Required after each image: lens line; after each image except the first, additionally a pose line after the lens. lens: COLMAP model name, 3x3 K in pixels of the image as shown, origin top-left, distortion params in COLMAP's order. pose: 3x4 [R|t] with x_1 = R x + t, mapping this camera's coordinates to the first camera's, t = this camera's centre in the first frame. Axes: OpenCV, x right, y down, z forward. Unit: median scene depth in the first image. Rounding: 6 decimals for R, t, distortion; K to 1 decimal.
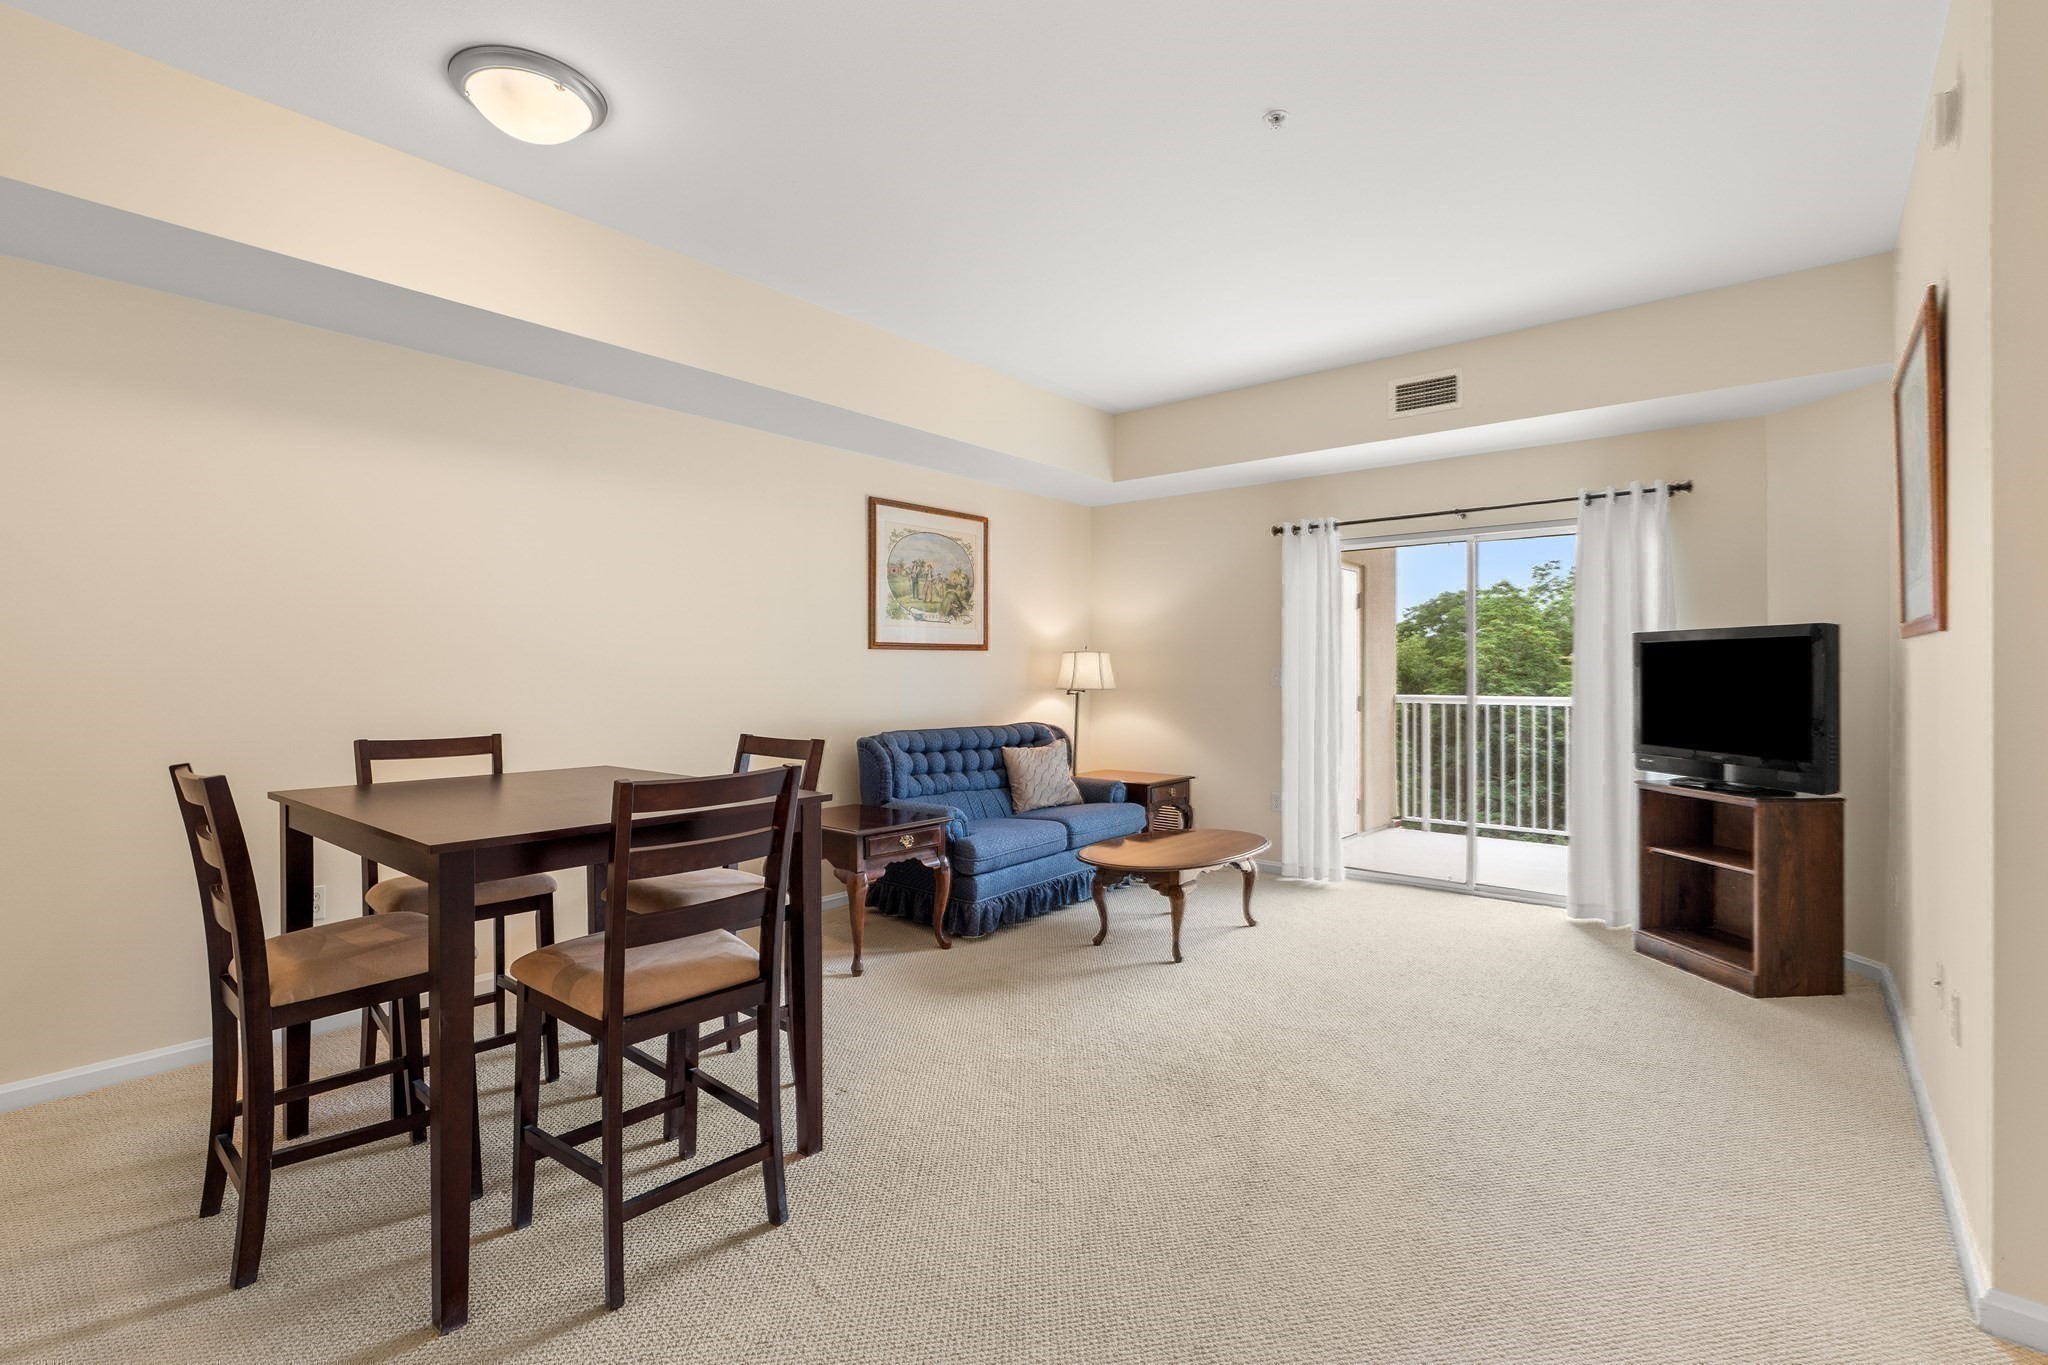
lens RADIAL K [[929.0, 0, 1044.5], [0, 929.0, 661.5], [0, 0, 1]] dist [-0.011172, 0.001280]
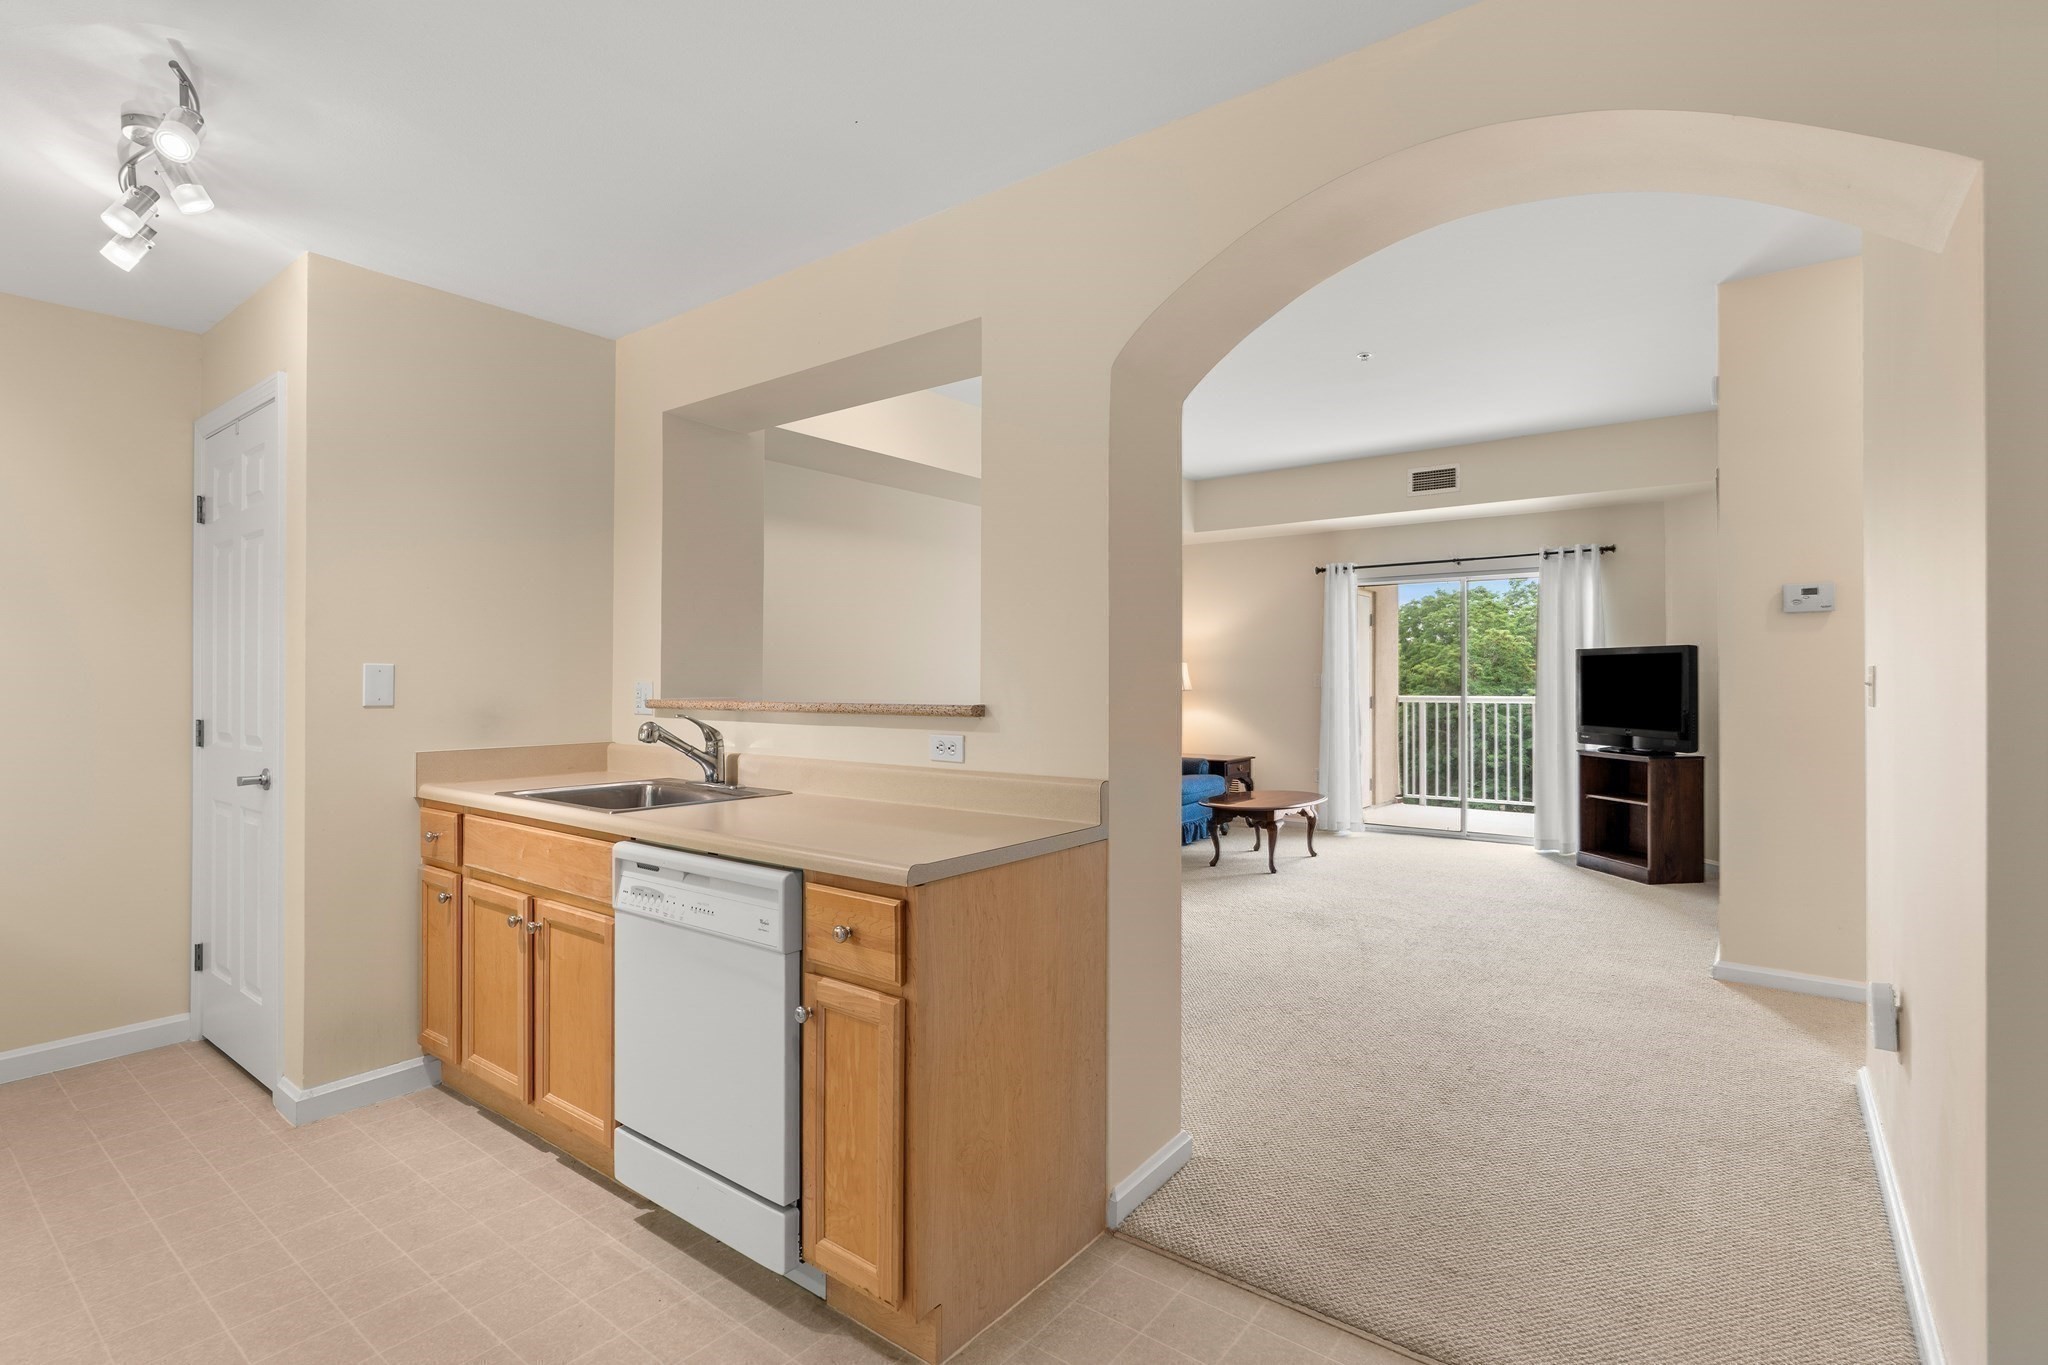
lens RADIAL K [[977.7, 0, 1044.4], [0, 977.7, 663.2], [0, 0, 1]] dist [-0.010094, -0.000843]
pose [[0.999043, -0.000023, 0.043733, -0.252746], [0.000230, 0.999989, -0.004721, -0.001912], [-0.043732, 0.004726, 0.999032, -0.470469]]
